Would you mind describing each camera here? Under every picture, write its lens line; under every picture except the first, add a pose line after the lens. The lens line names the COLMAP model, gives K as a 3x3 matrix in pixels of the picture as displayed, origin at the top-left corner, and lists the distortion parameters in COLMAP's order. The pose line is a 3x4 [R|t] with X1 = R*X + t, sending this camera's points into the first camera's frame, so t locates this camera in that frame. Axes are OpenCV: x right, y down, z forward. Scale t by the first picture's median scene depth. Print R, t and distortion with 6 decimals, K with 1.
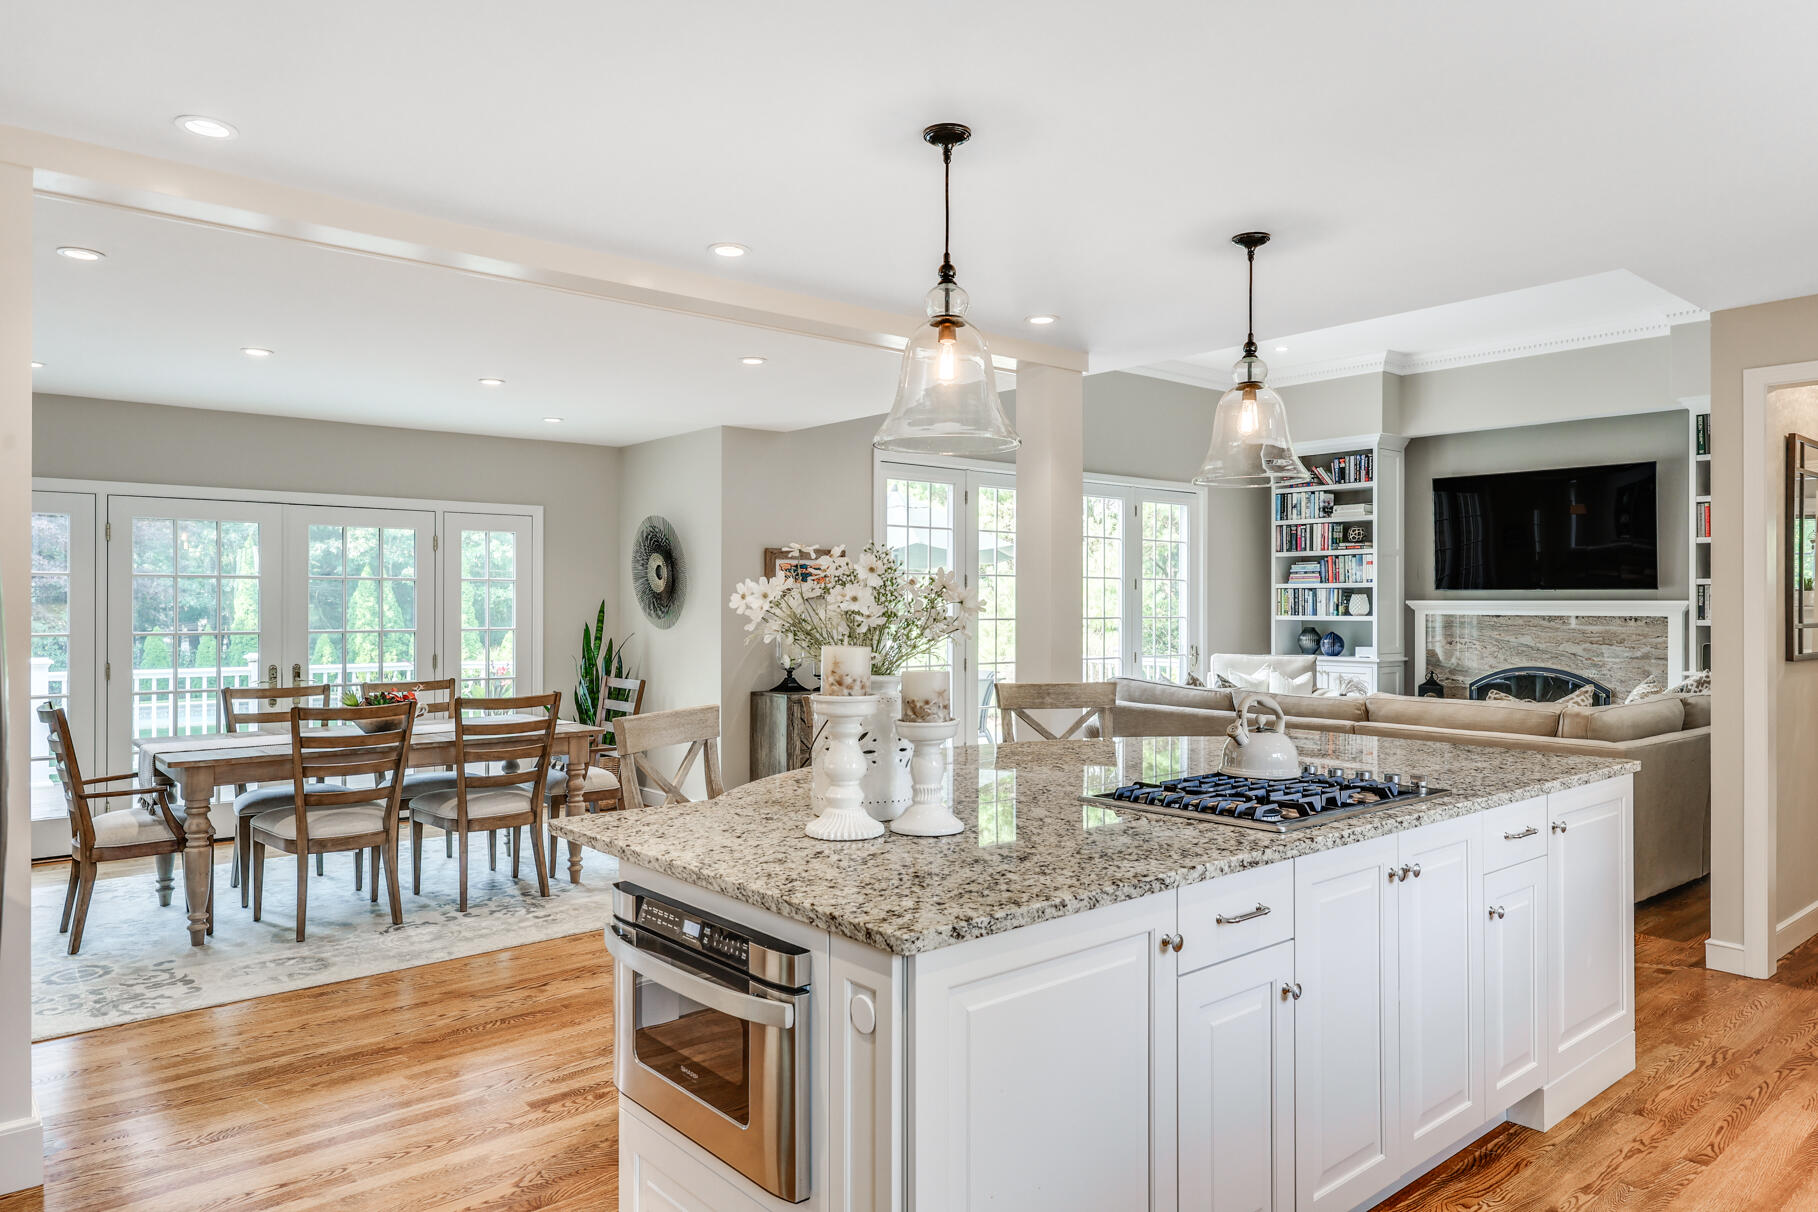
lens RADIAL K [[1170.1, 0, 904.2], [0, 1170.1, 601.9], [0, 0, 1]] dist [0.006330, -0.003394]
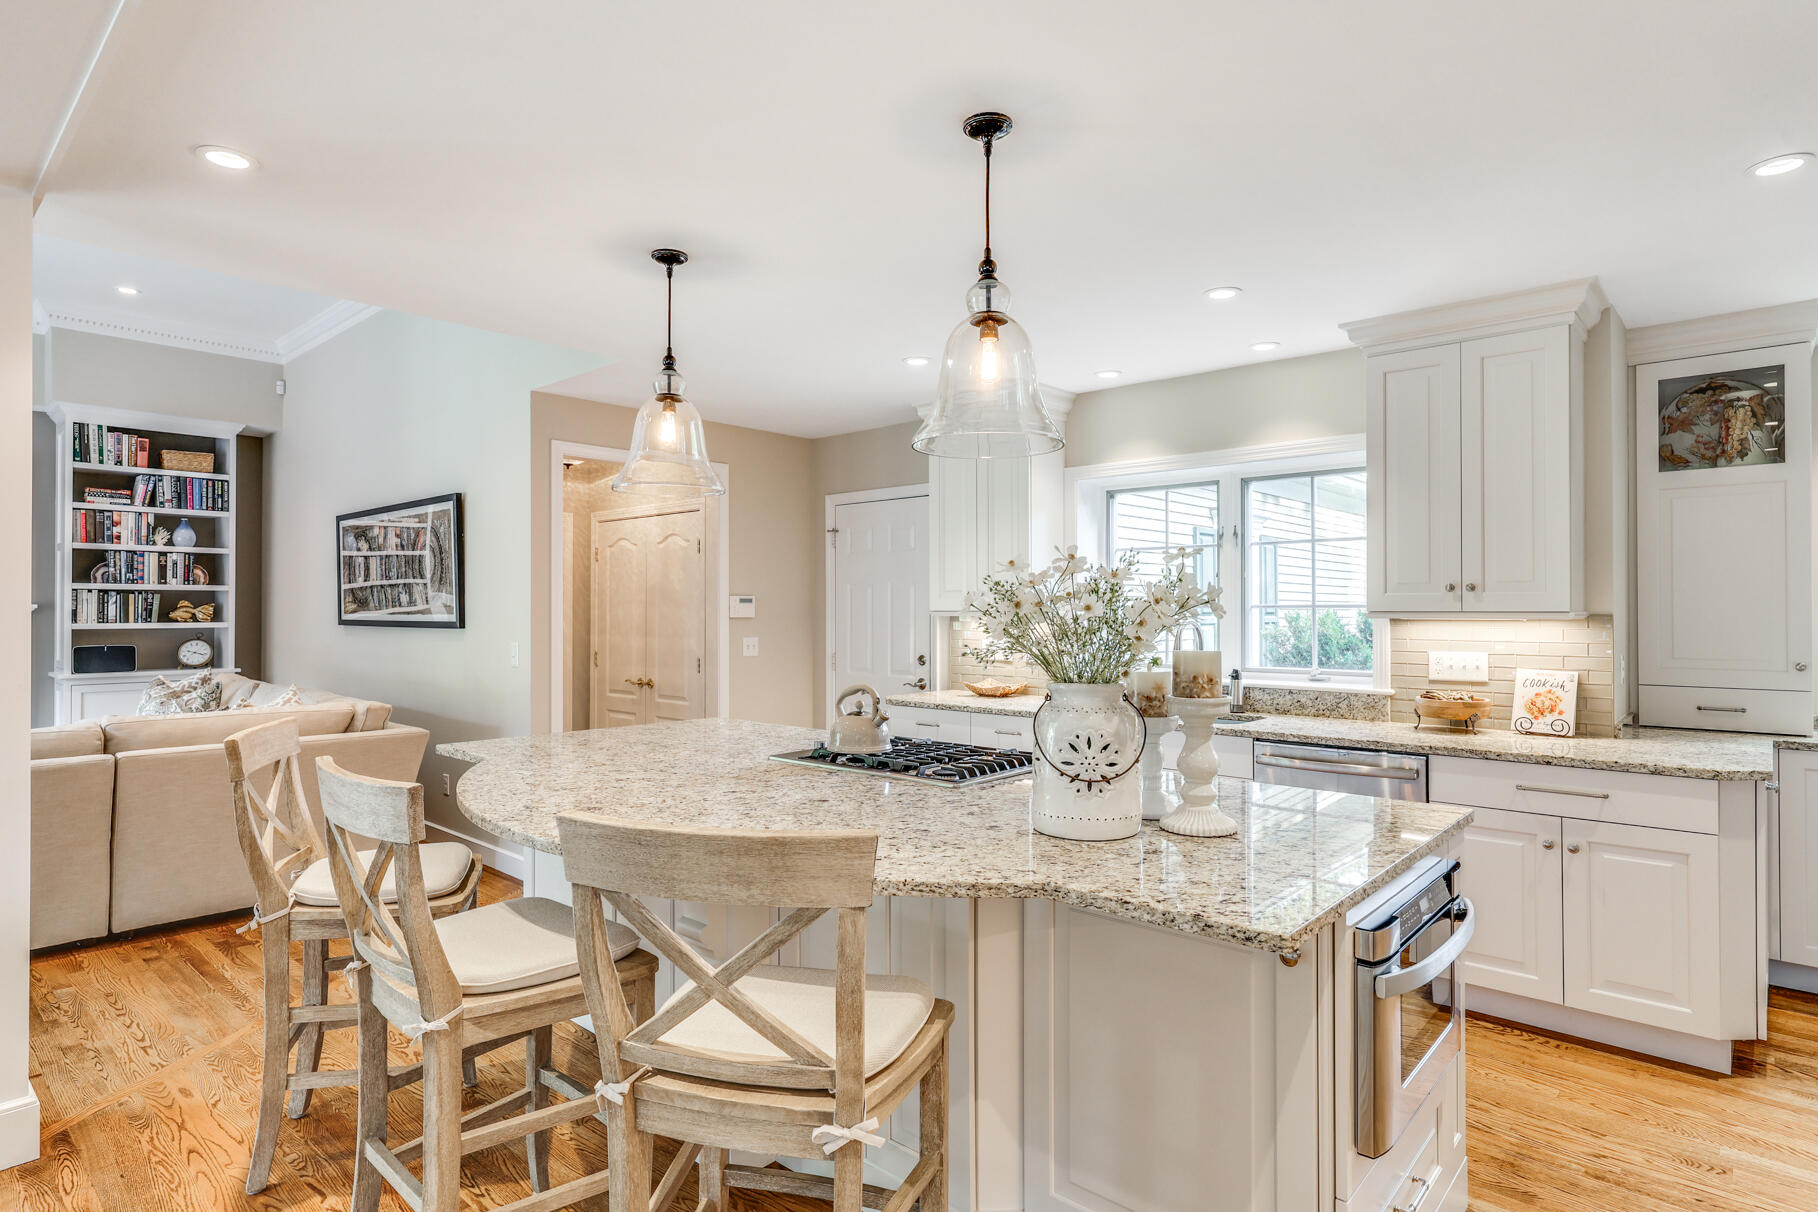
lens RADIAL K [[967.2, 0, 903.8], [0, 967.2, 604.9], [0, 0, 1]] dist [0.004225, 0.000476]
pose [[-0.130591, 0.005500, 0.991421, -0.237232], [-0.003856, 0.999974, -0.006055, 0.001402], [-0.991429, -0.004613, -0.130566, 0.371787]]
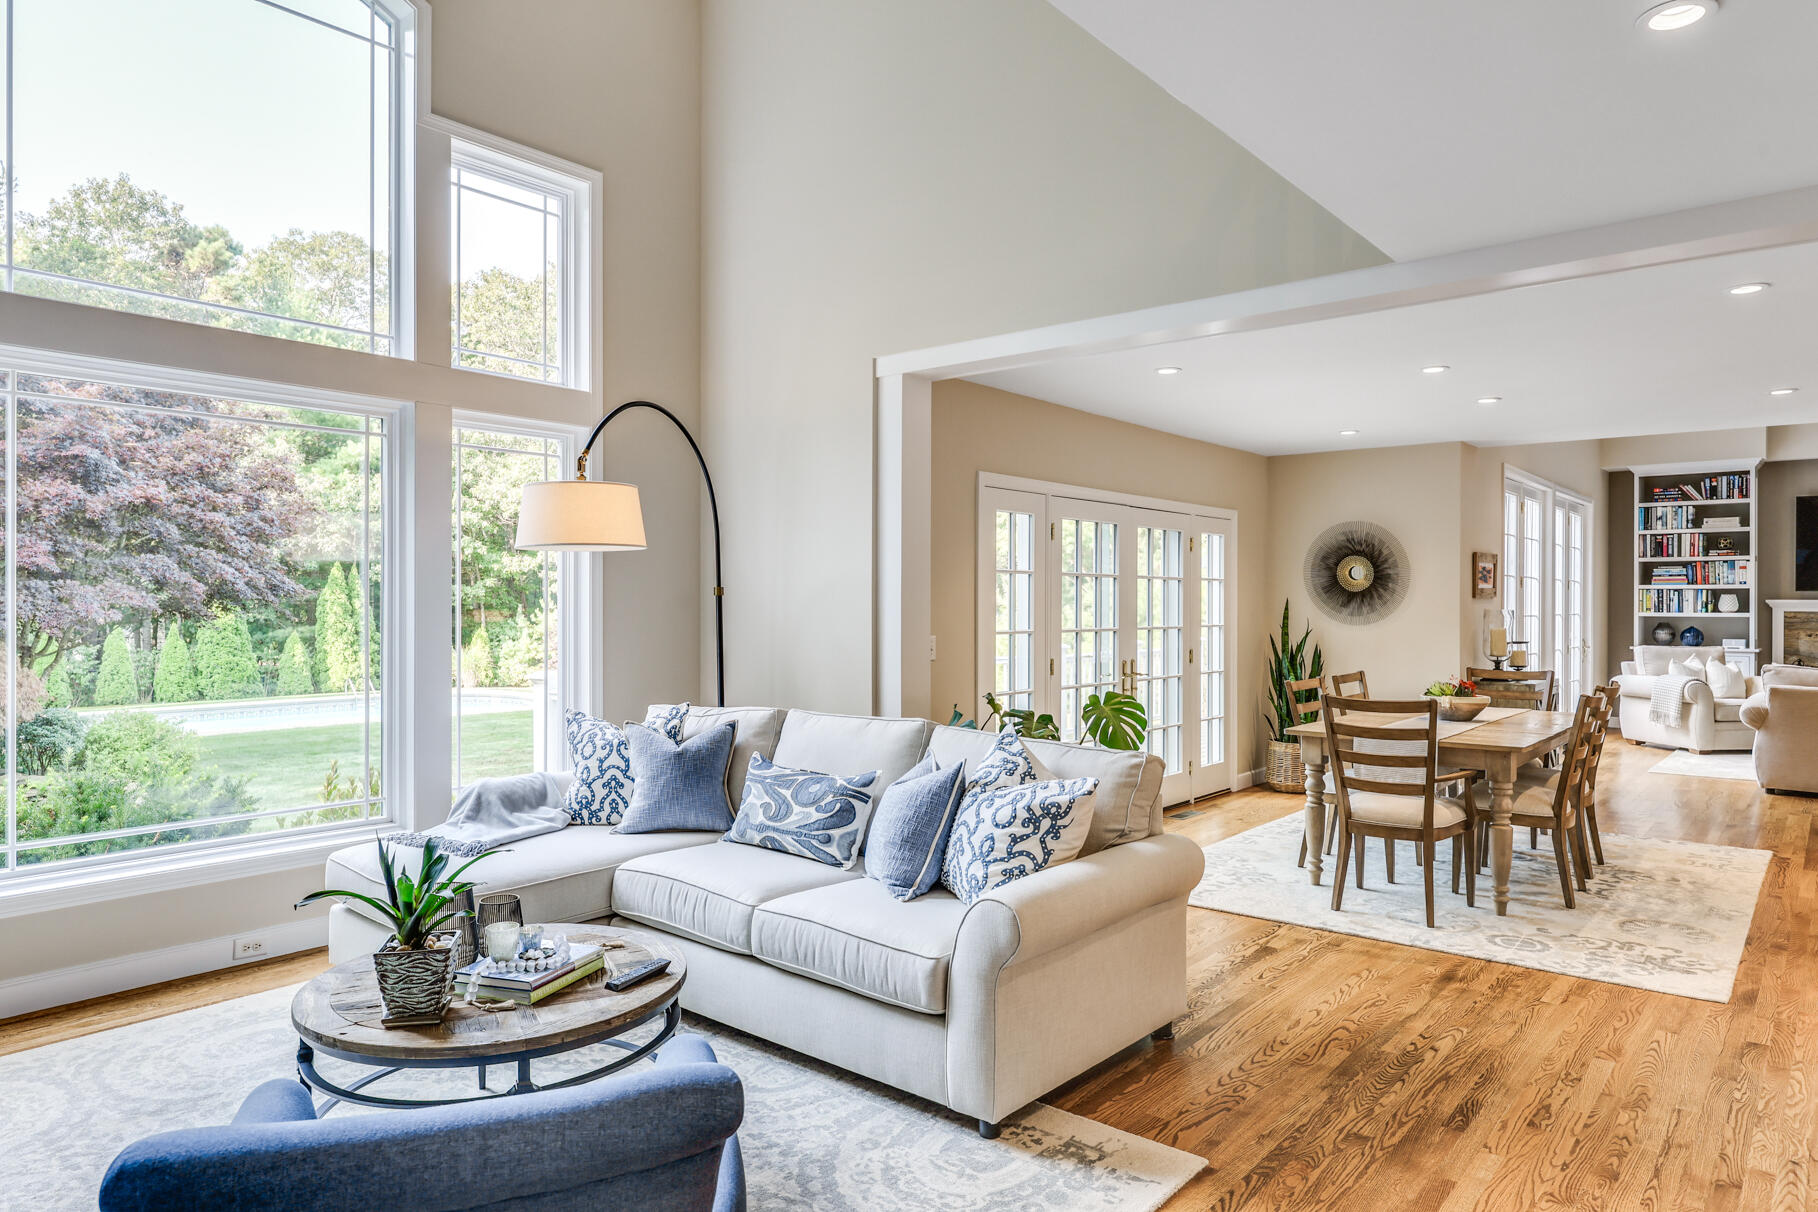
lens RADIAL K [[1131.3, 0, 917.4], [0, 1131.3, 598.3], [0, 0, 1]] dist [0.013746, 0.000189]
pose [[0.983220, 0.001947, 0.182415, -0.721488], [-0.001743, 0.999998, -0.001276, 0.000355], [-0.182417, 0.000937, 0.983221, 0.032869]]
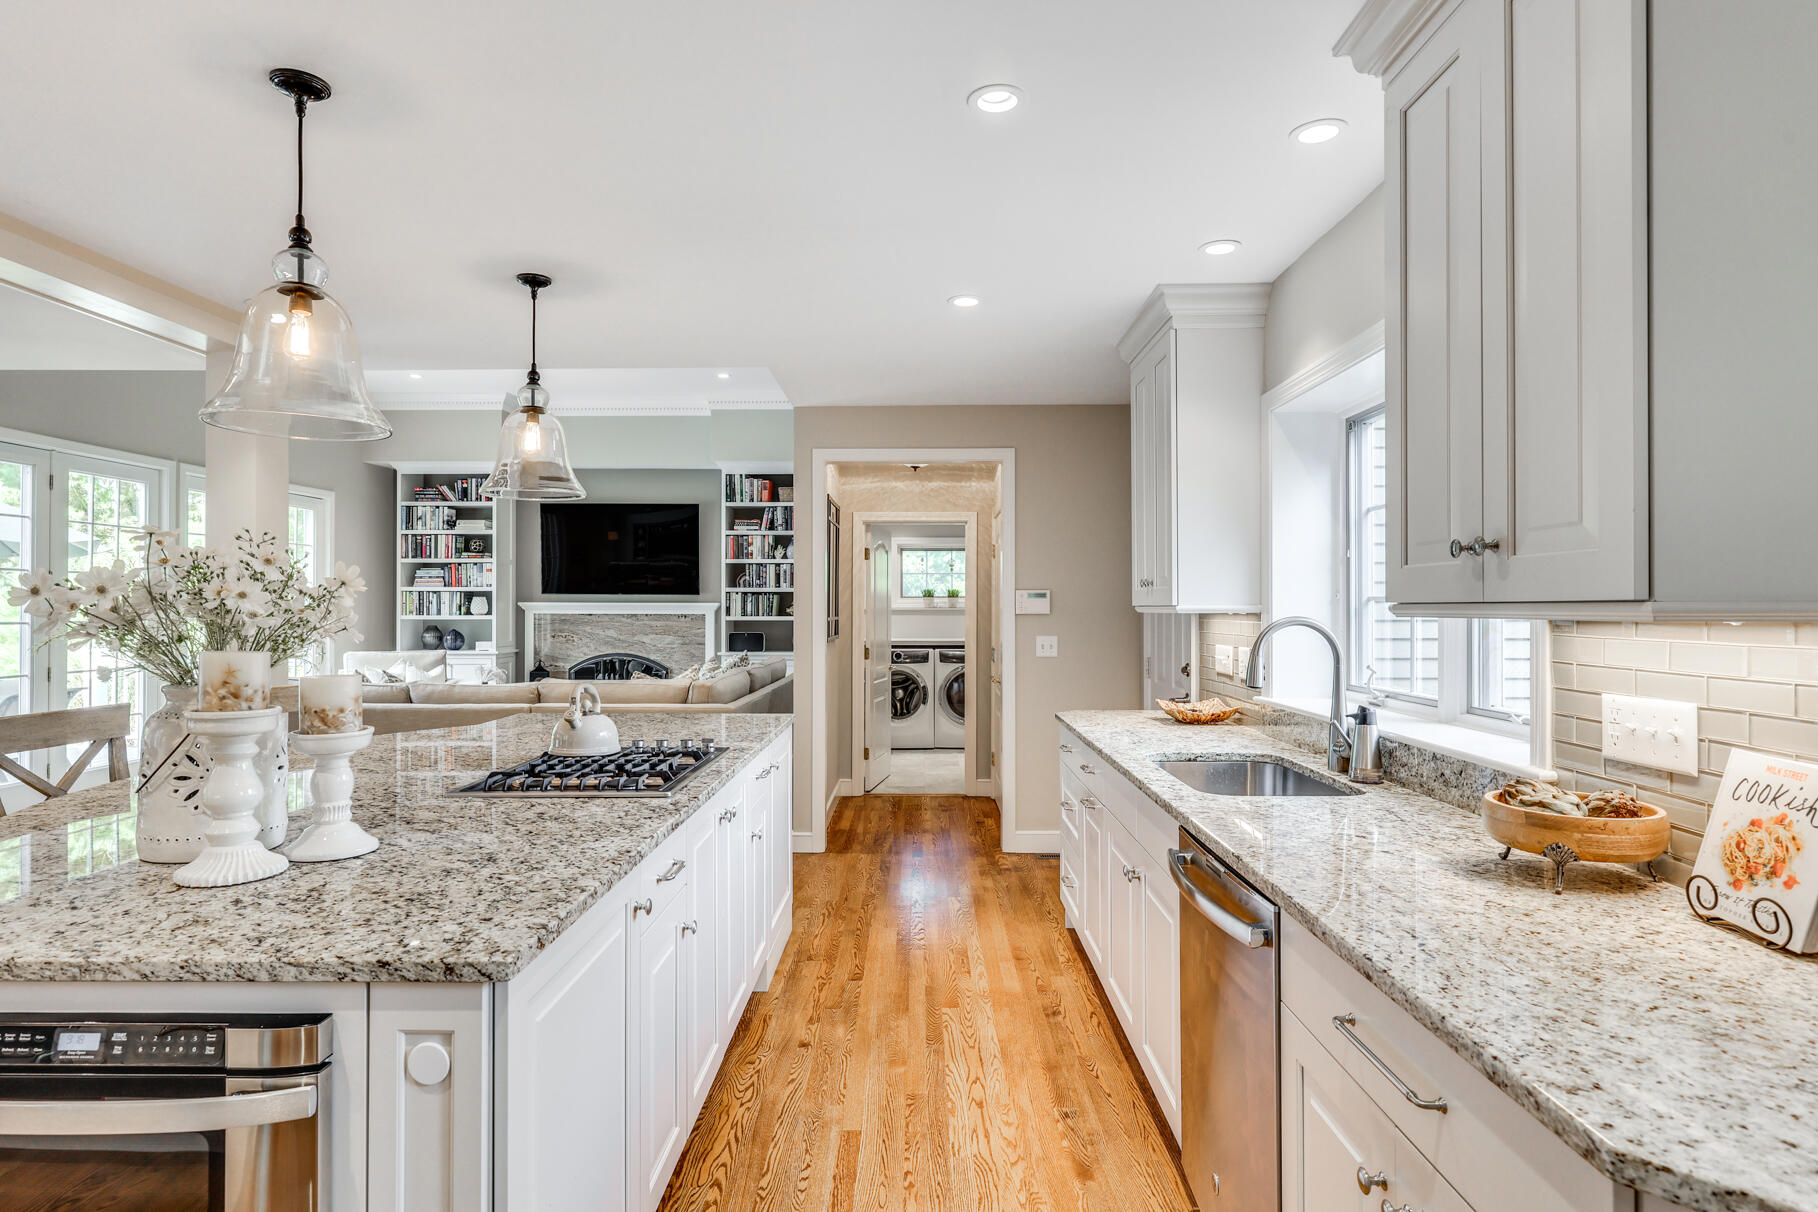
lens RADIAL K [[967.2, 0, 894.4], [0, 967.2, 604.0], [0, 0, 1]] dist [0.004225, 0.000476]
pose [[0.662856, 0.002231, 0.748744, -0.073086], [-0.002025, 0.999997, -0.001187, 0.001100], [-0.748745, -0.000730, 0.662858, 0.052466]]
